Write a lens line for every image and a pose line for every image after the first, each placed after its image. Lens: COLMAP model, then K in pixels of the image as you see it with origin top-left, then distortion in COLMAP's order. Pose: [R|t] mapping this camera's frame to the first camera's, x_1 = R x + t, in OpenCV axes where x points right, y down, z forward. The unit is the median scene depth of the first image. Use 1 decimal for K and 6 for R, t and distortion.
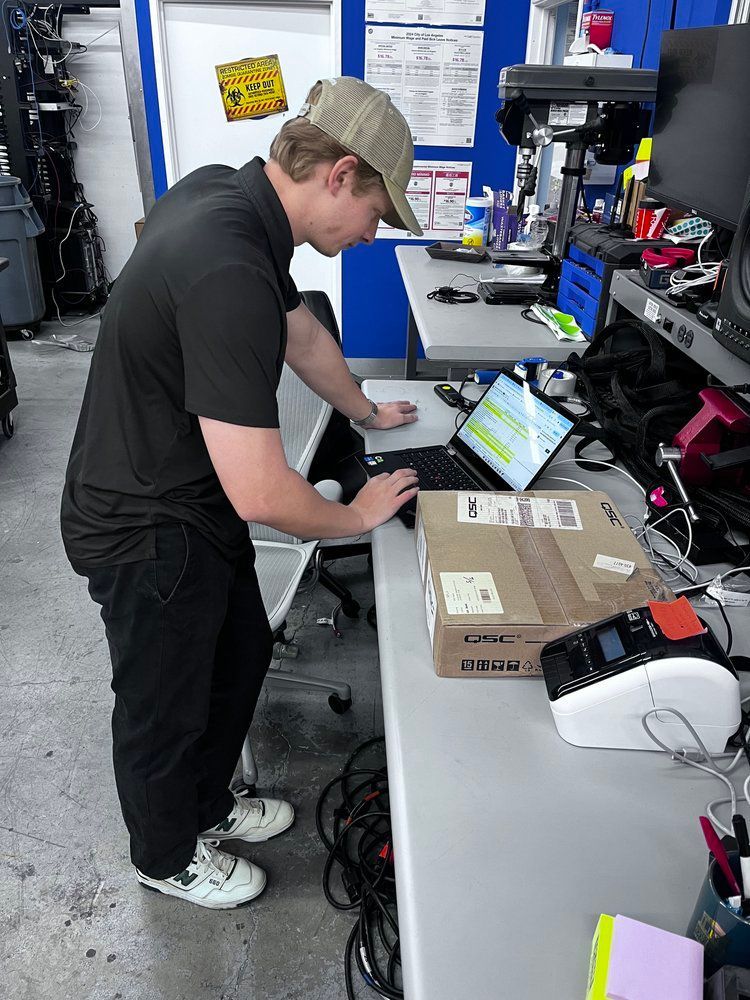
lens RADIAL K [[750.4, 0, 375.0], [0, 750.4, 500.0], [0, 0, 1]] dist [0.088566, -0.122903]
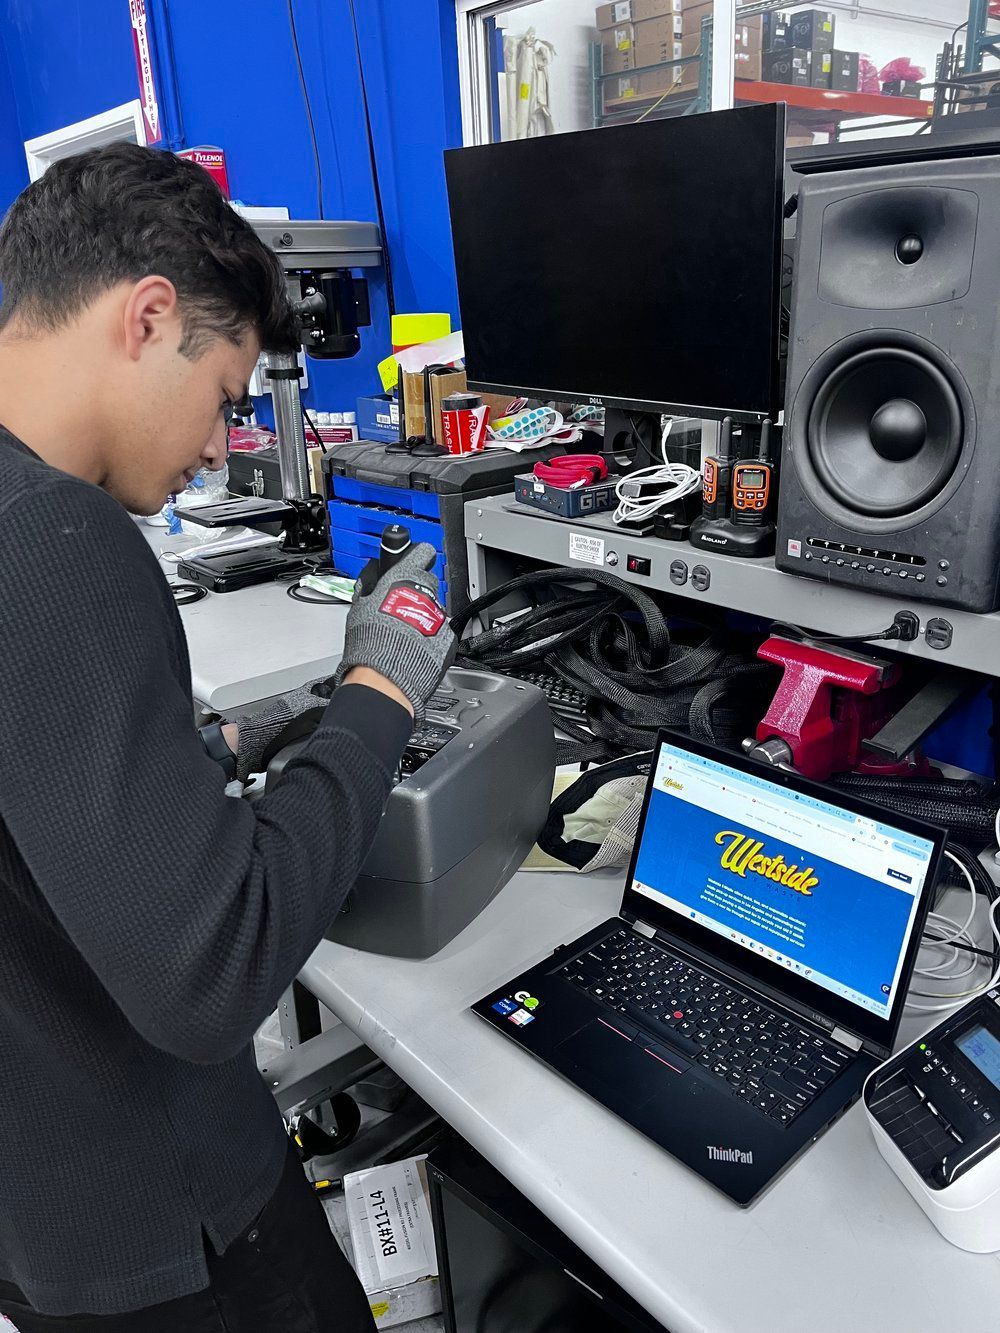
lens RADIAL K [[1000.3, 0, 500.0], [0, 1000.3, 666.5], [0, 0, 1]] dist [0.088566, -0.122903]
pose [[0.784980, -0.268580, 0.558275, -0.195625], [0.339641, 0.940217, -0.025235, -0.150040], [-0.518121, 0.209422, 0.829272, 0.325255]]
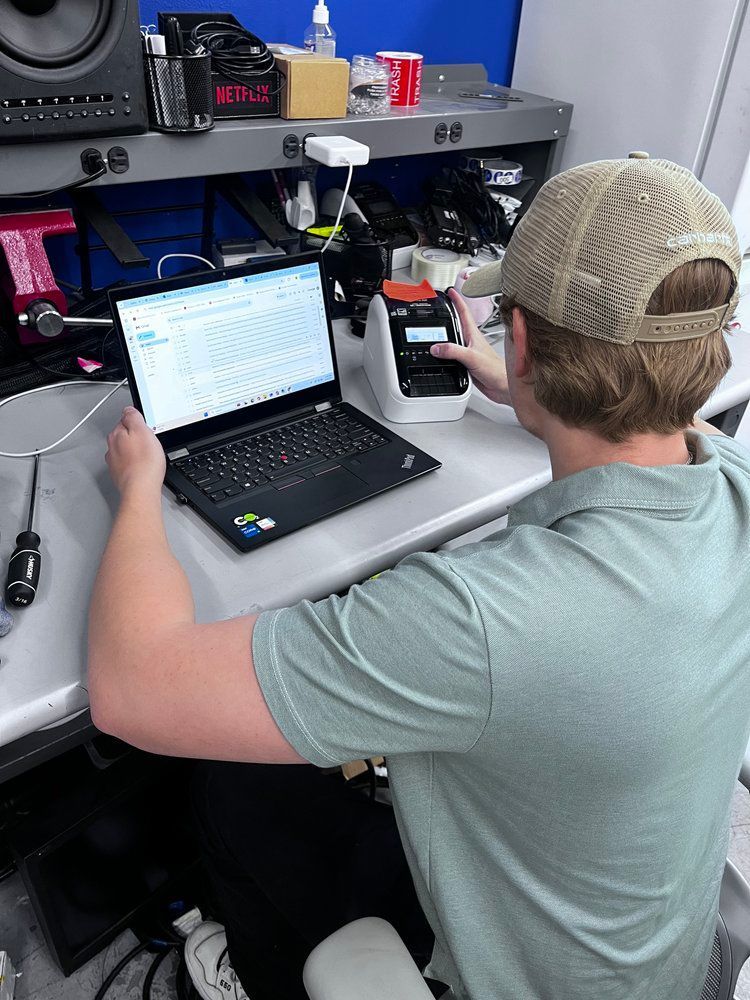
lens RADIAL K [[750.4, 0, 375.0], [0, 750.4, 500.0], [0, 0, 1]] dist [0.088566, -0.122903]
pose [[-0.555262, -0.544248, 0.628871, -0.278466], [0.326959, 0.552415, 0.766769, -0.346326], [-0.764710, 0.631373, -0.128788, 0.797200]]
